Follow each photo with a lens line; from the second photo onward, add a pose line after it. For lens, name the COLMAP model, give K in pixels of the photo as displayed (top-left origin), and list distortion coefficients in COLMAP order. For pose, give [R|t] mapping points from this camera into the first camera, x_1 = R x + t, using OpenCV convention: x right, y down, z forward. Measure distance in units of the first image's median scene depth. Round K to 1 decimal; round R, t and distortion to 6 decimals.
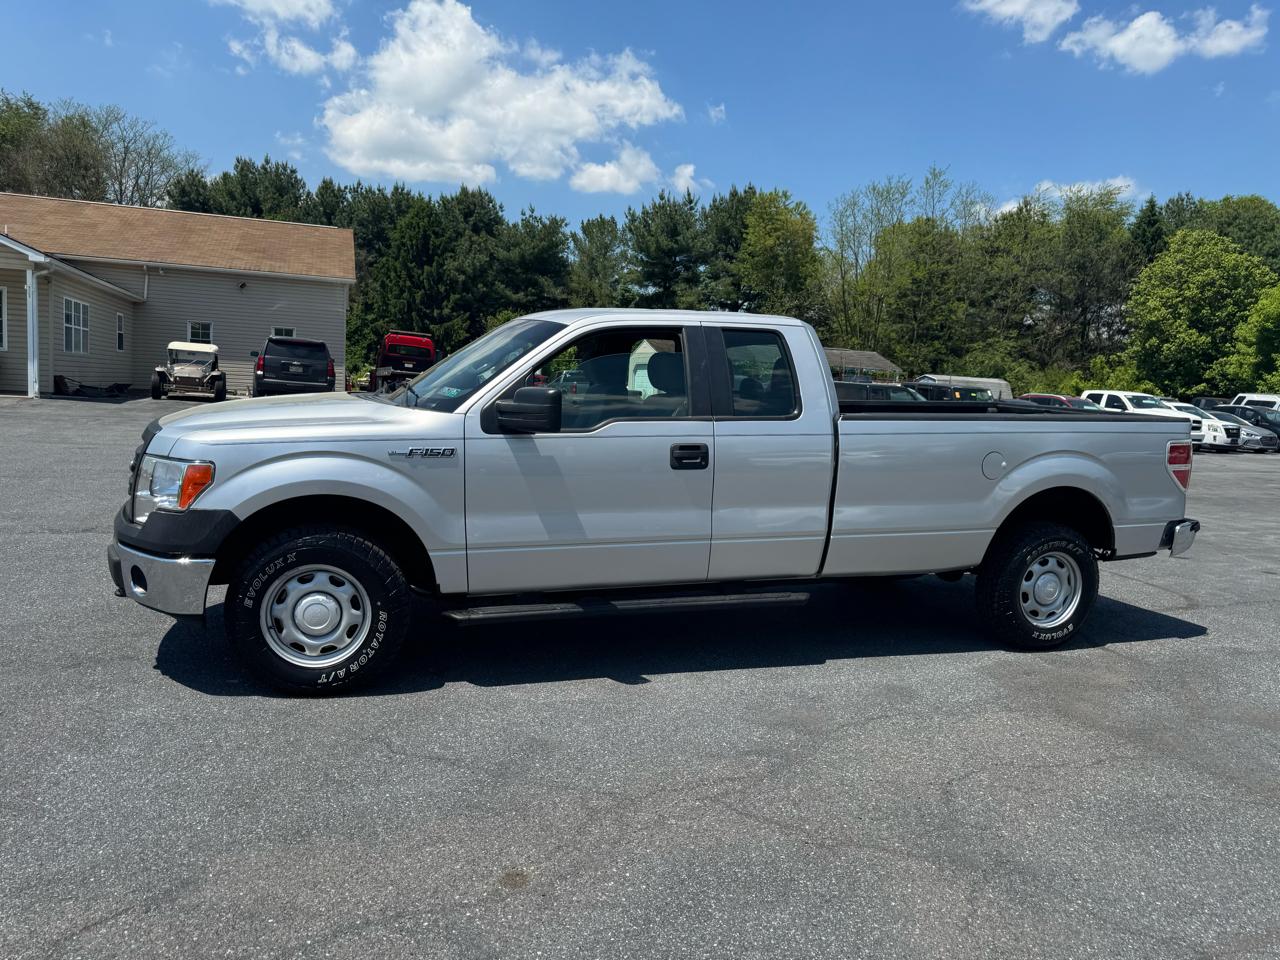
lens RADIAL K [[904.6, 0, 633.0], [0, 904.6, 463.2], [0, 0, 1]] dist [0.087002, -0.118800]
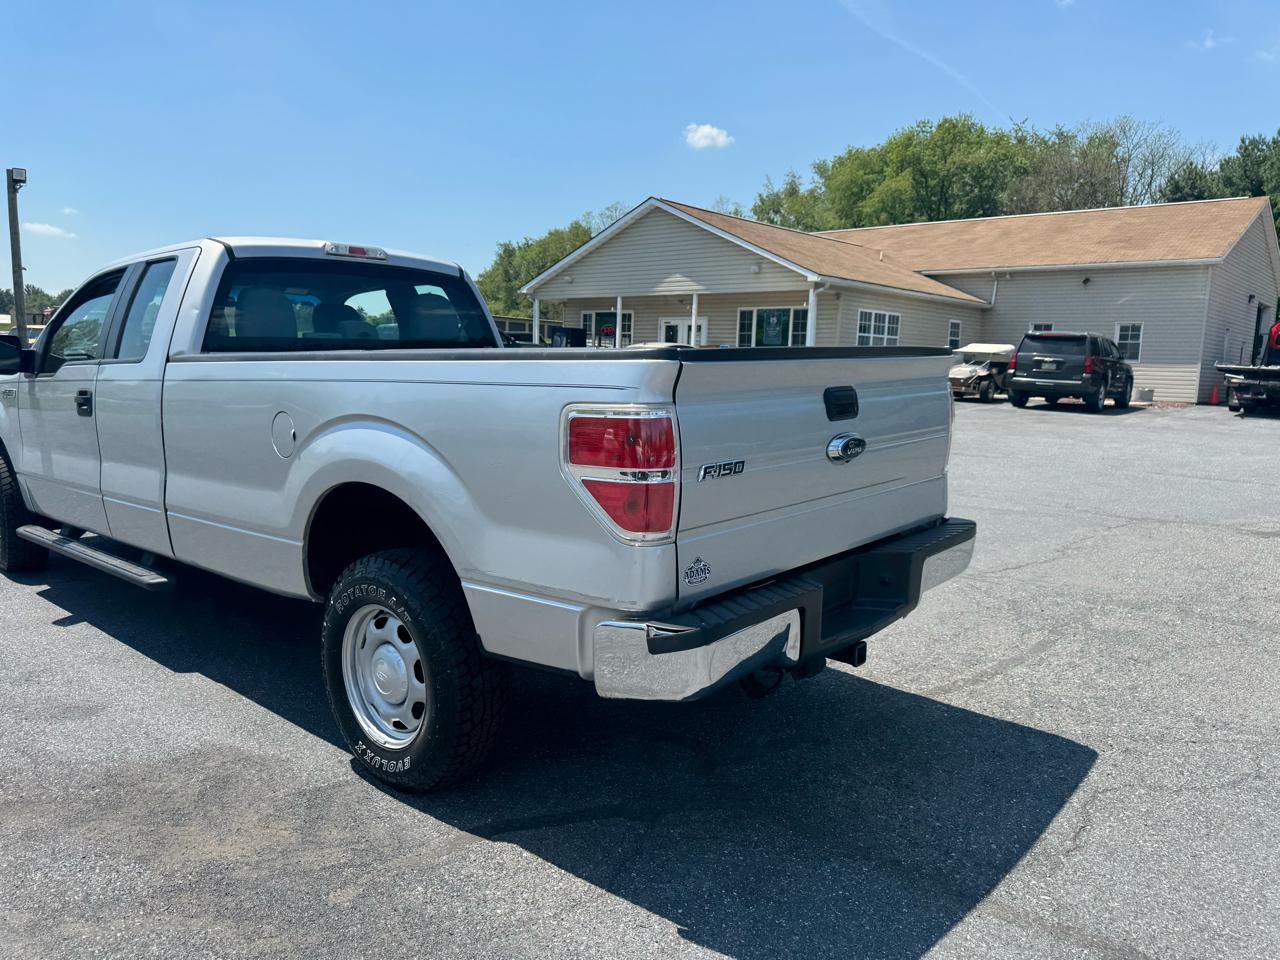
lens RADIAL K [[898.5, 0, 637.0], [0, 898.5, 493.7], [0, 0, 1]] dist [0.080905, -0.095283]
pose [[0.486217, 0.090629, -0.869125, 0.158688], [-0.074239, 0.995295, 0.062254, -0.001986], [0.870679, 0.034254, 0.490658, 0.140337]]
